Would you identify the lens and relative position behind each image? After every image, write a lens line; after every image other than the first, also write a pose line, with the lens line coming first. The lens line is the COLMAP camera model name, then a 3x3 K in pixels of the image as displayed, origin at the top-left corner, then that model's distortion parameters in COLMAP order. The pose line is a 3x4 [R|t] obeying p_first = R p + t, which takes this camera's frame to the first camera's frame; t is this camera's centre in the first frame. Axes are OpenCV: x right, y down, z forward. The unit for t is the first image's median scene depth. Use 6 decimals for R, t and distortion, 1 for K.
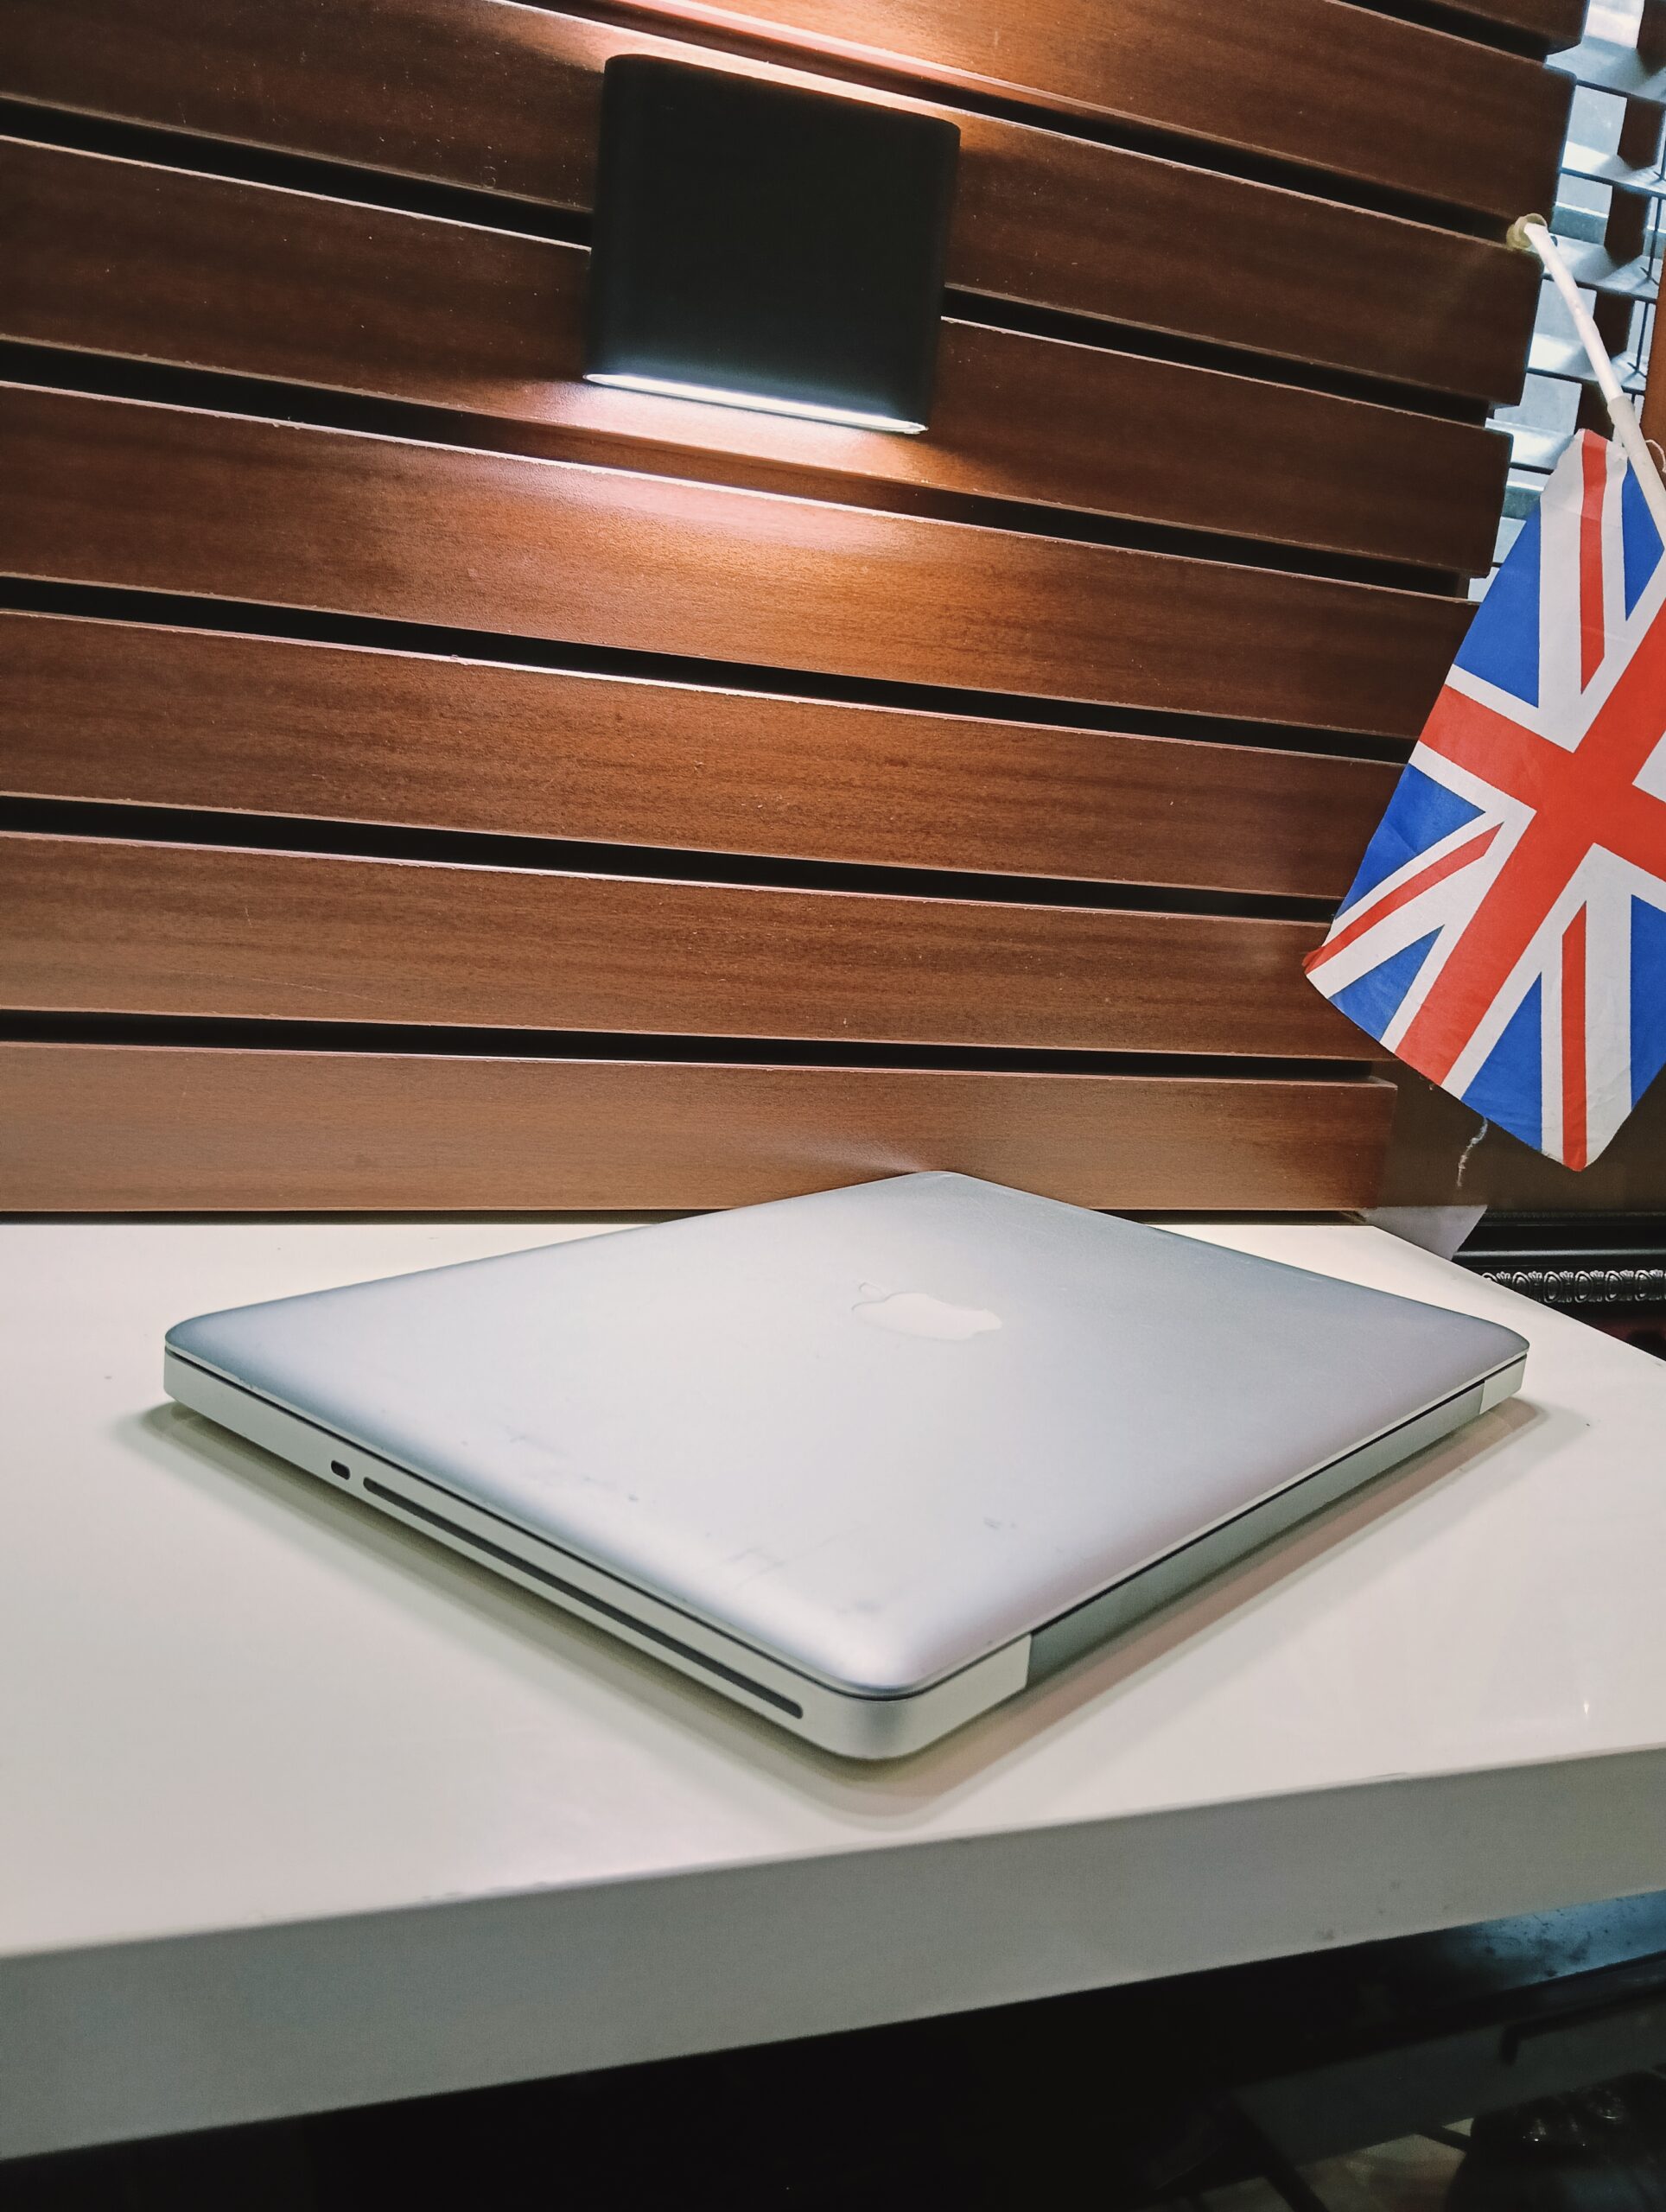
lens RADIAL K [[1883.6, 0, 839.3], [0, 1883.6, 1116.4], [0, 0, 1]] dist [0.061738, -0.166391]
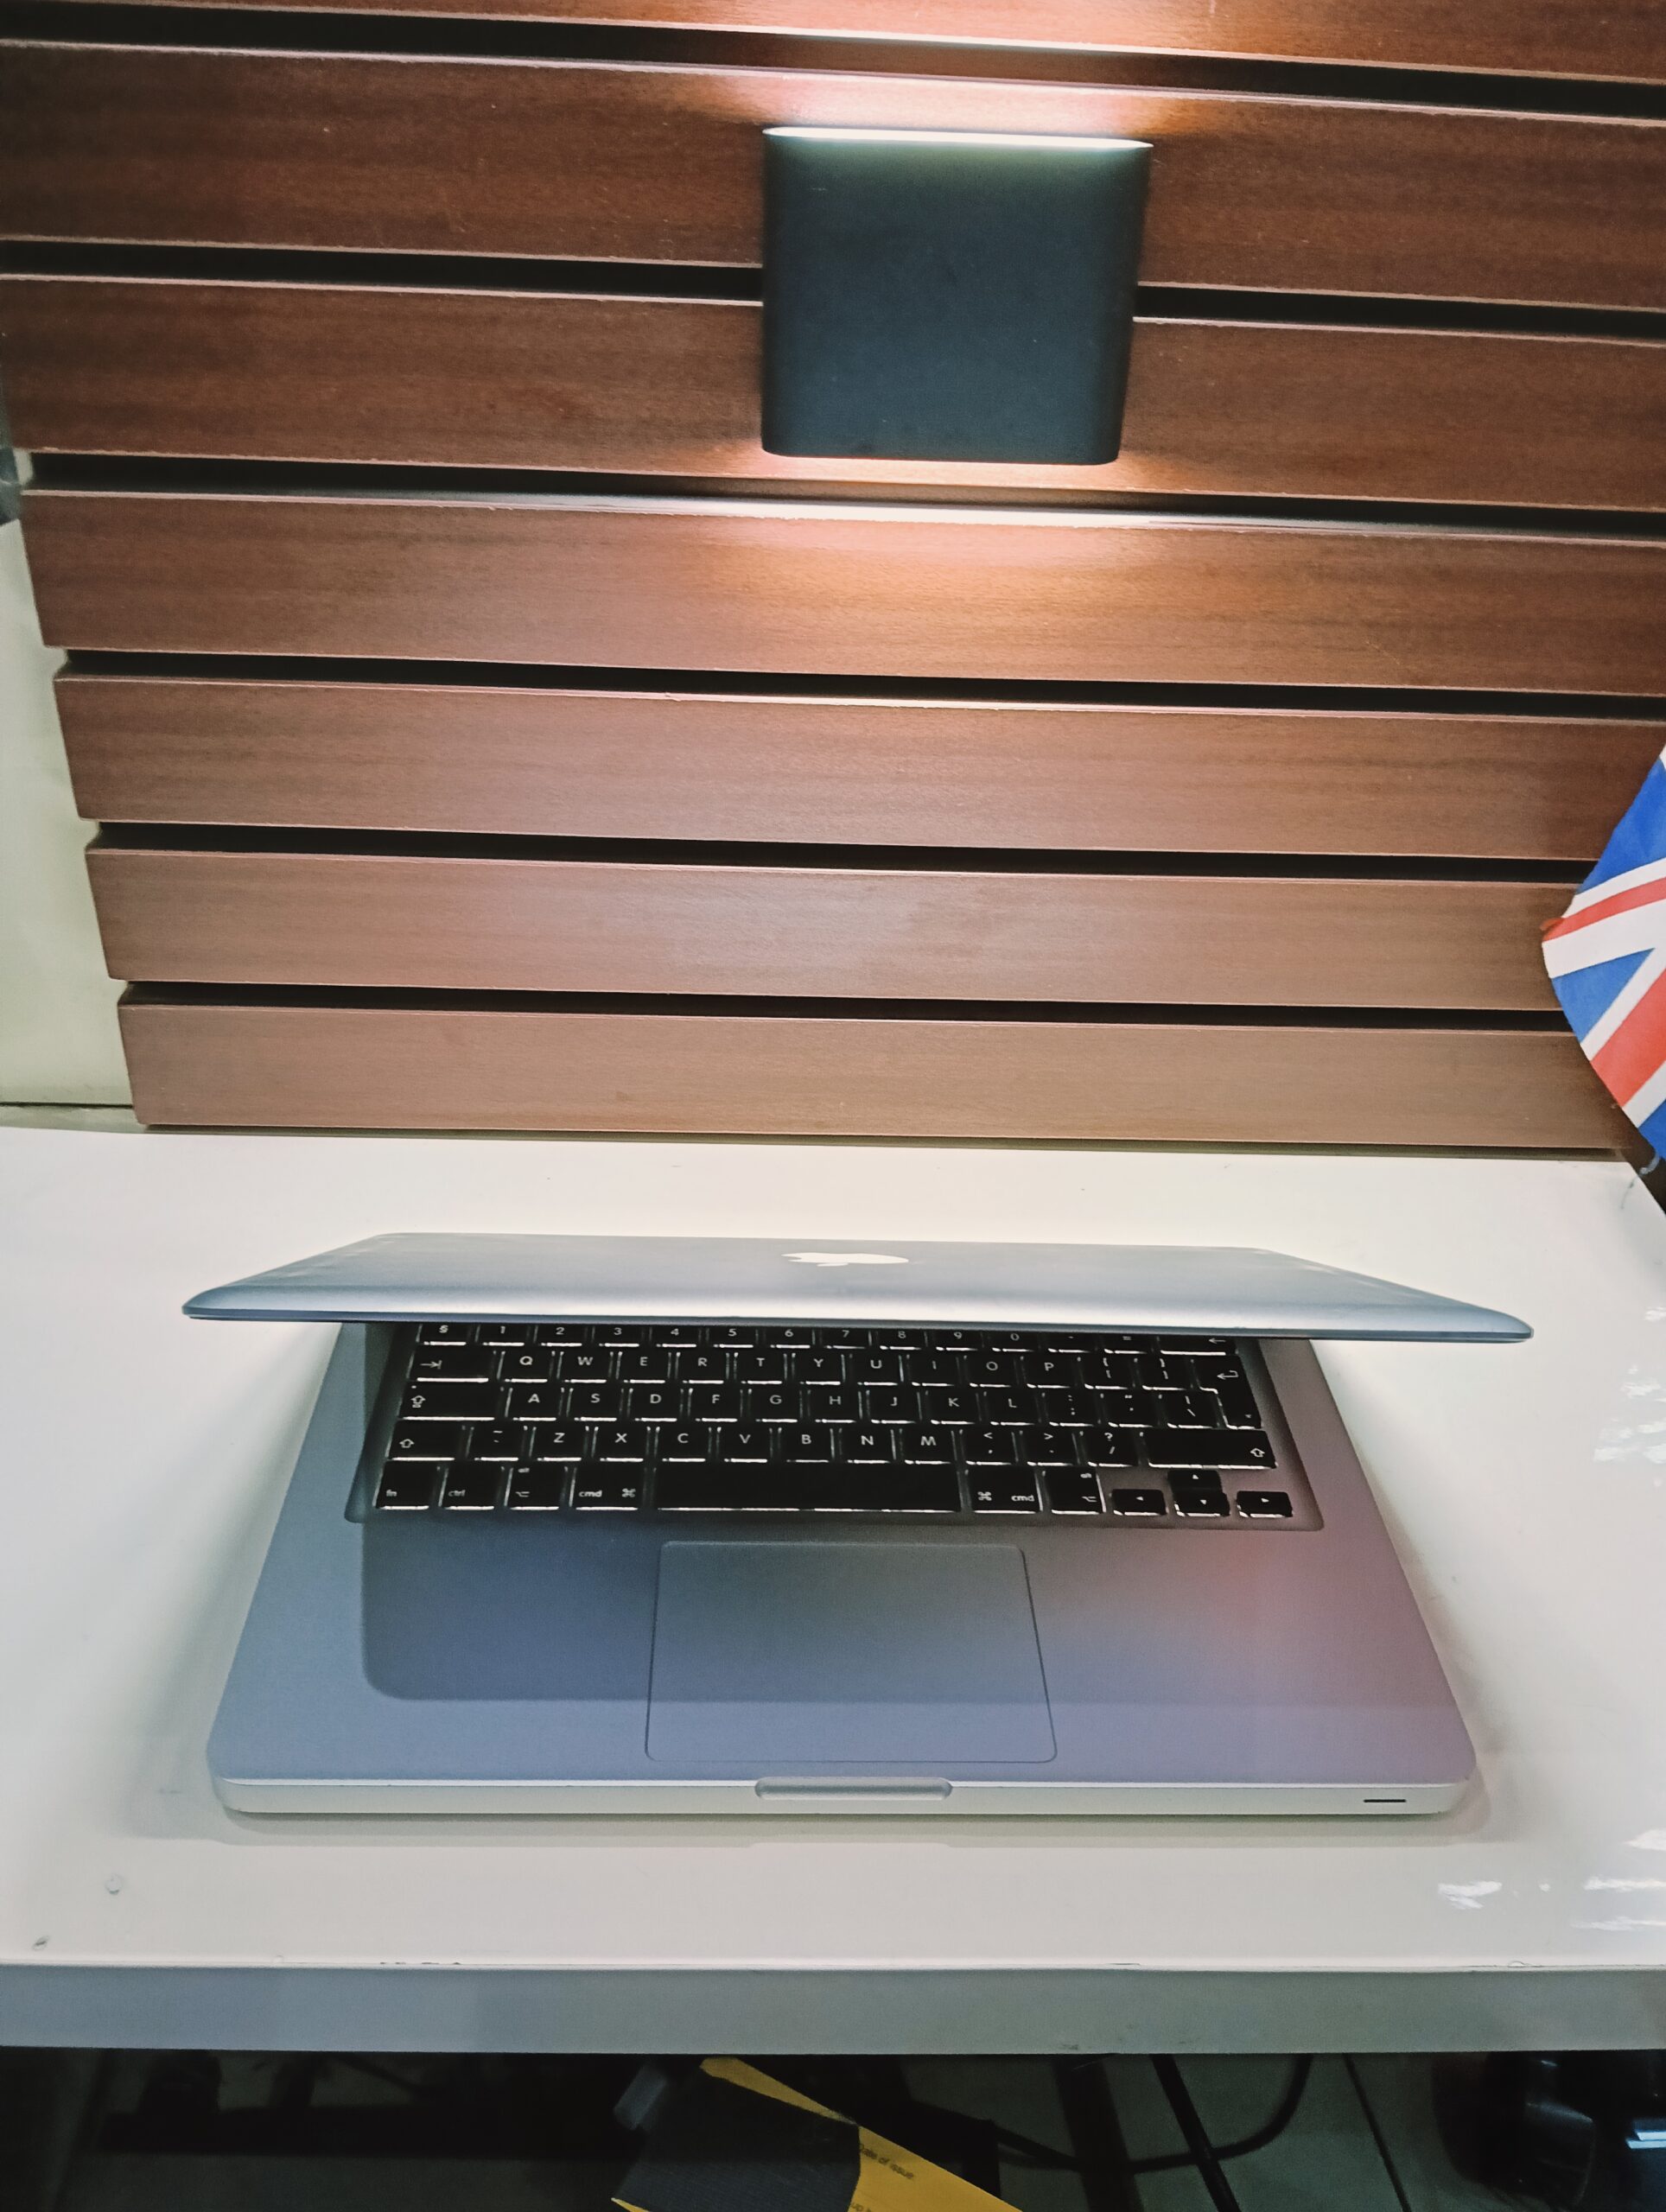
lens RADIAL K [[1883.6, 0, 811.7], [0, 1883.6, 1124.2], [0, 0, 1]] dist [0.061738, -0.166391]
pose [[0.938695, 0.115558, -0.324805, 0.247121], [-0.004754, 0.946399, 0.322966, -0.341226], [0.344717, -0.301622, 0.888929, -0.023593]]
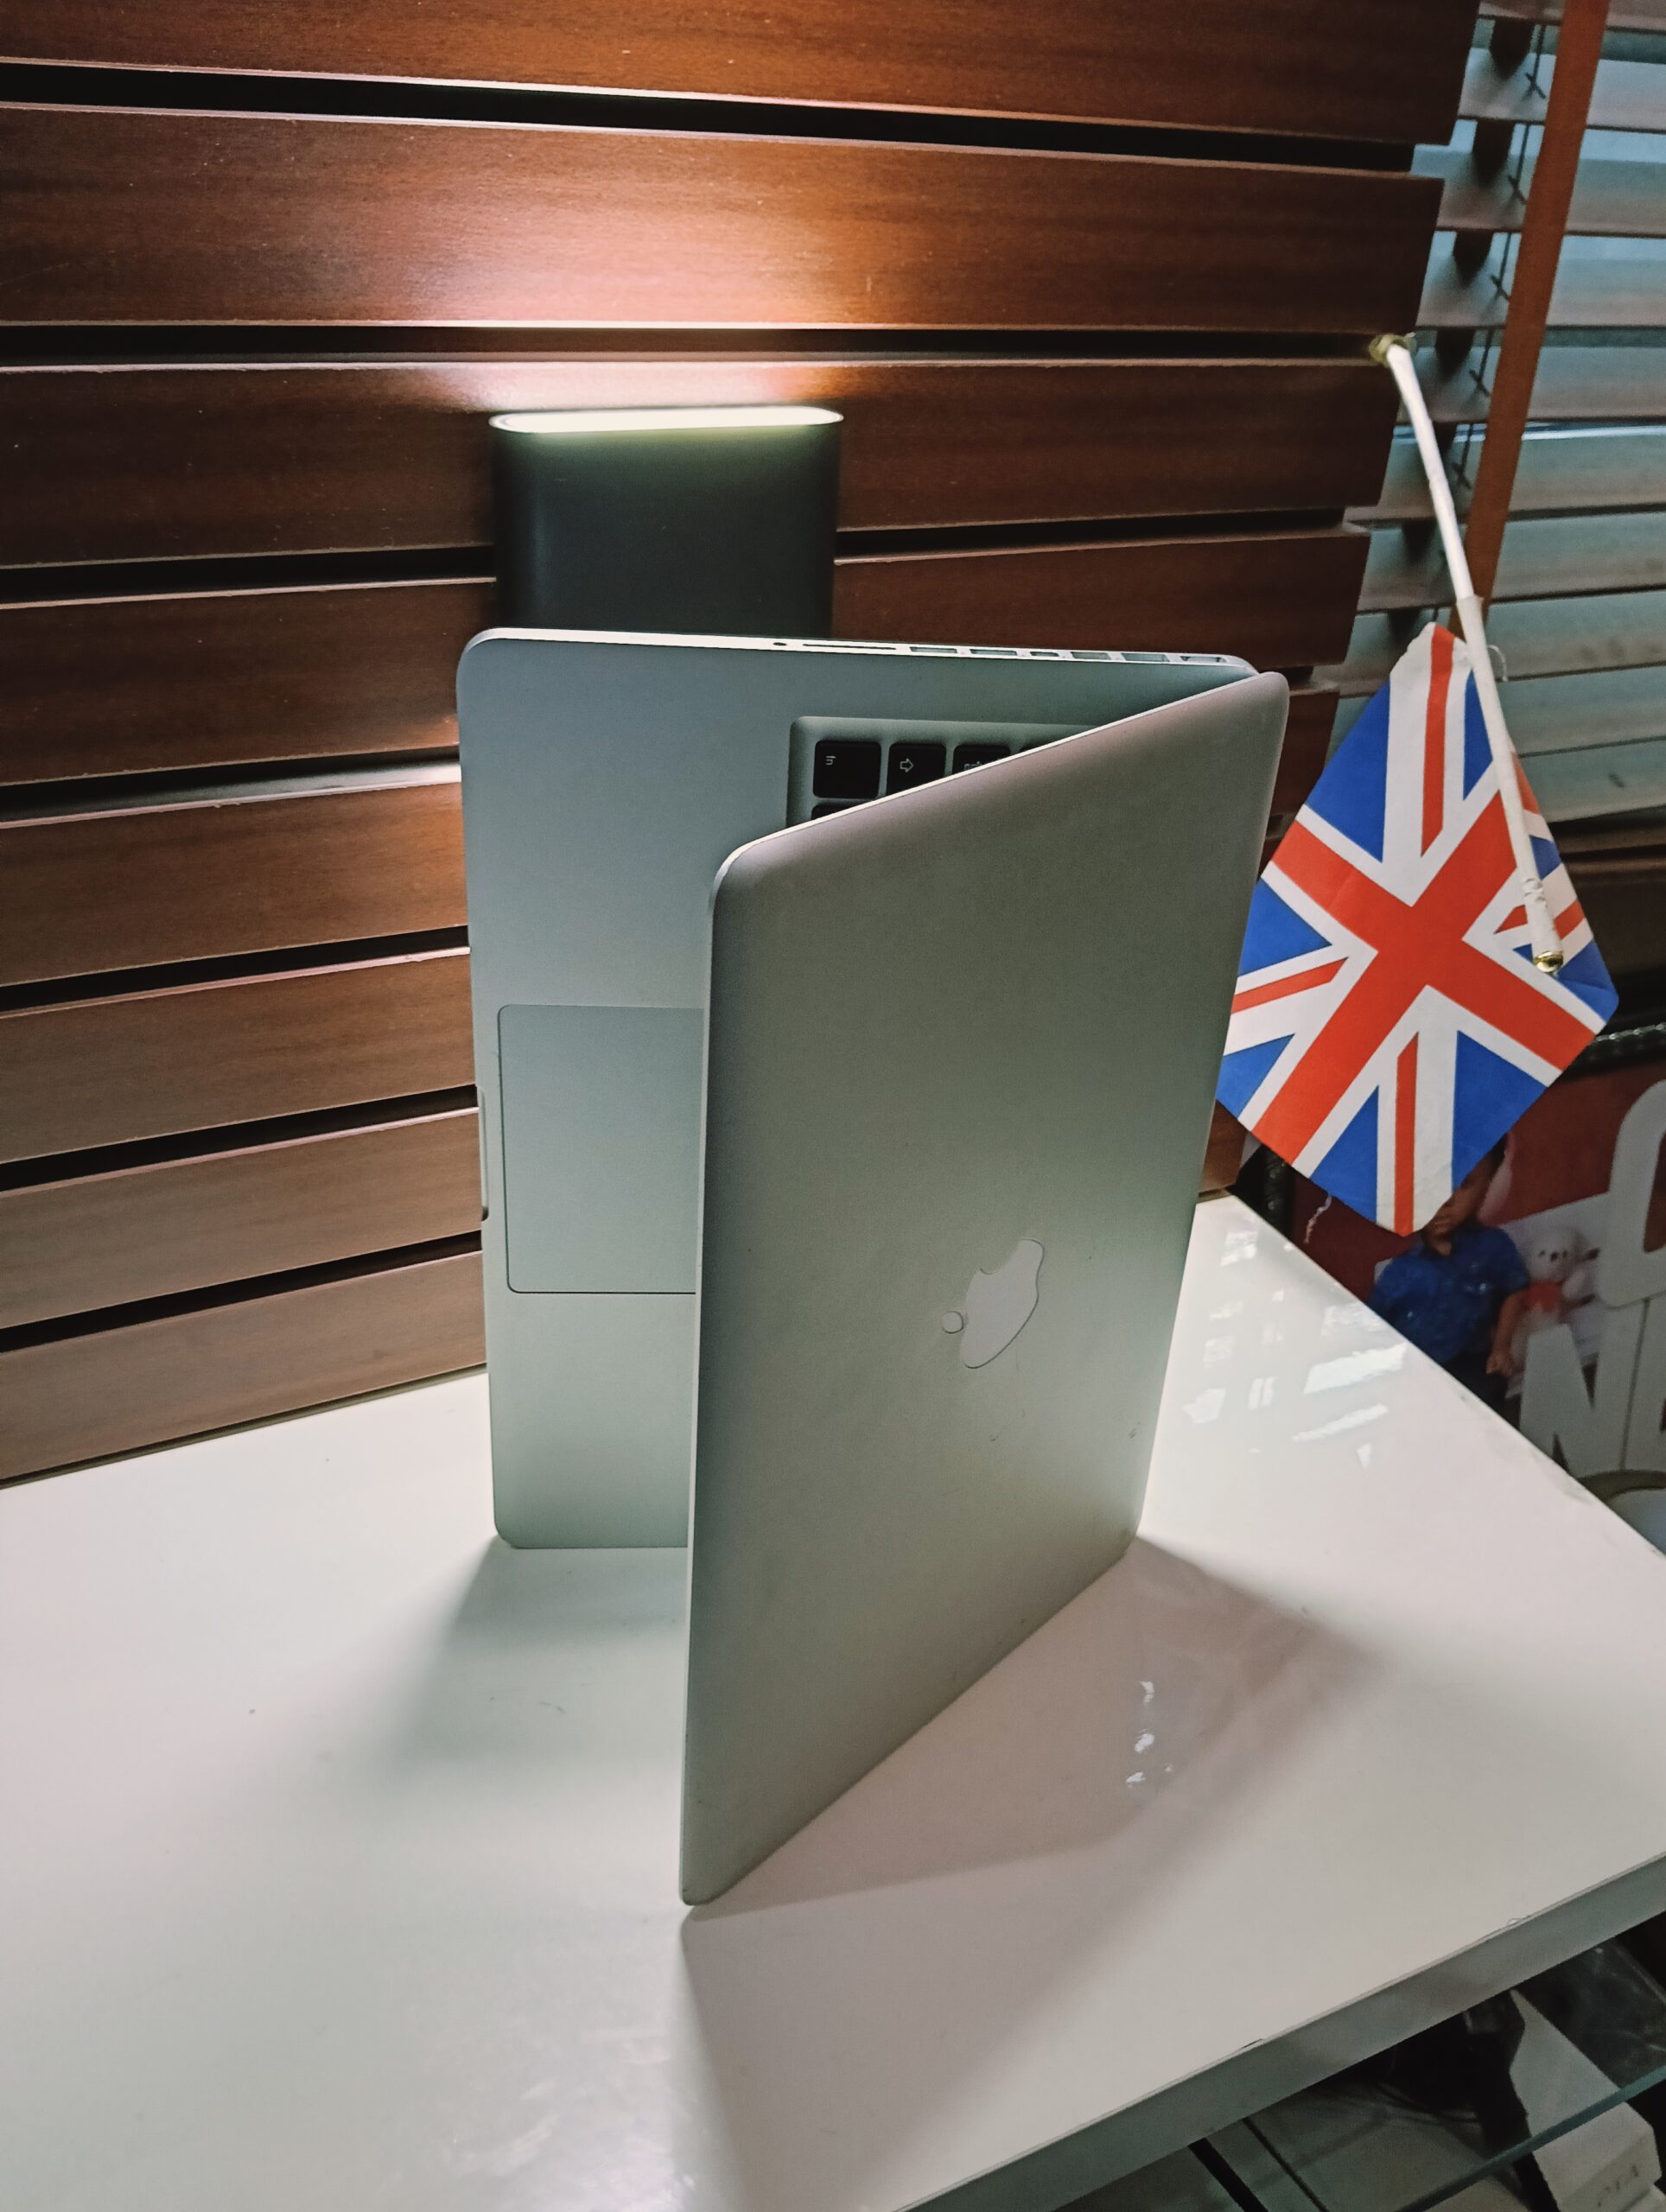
lens RADIAL K [[1883.6, 0, 840.7], [0, 1883.6, 1101.2], [0, 0, 1]] dist [0.061738, -0.166391]
pose [[0.993557, -0.091151, 0.067347, -0.035967], [0.064999, 0.945102, 0.320247, -0.466947], [-0.092840, -0.313806, 0.944937, -0.066485]]
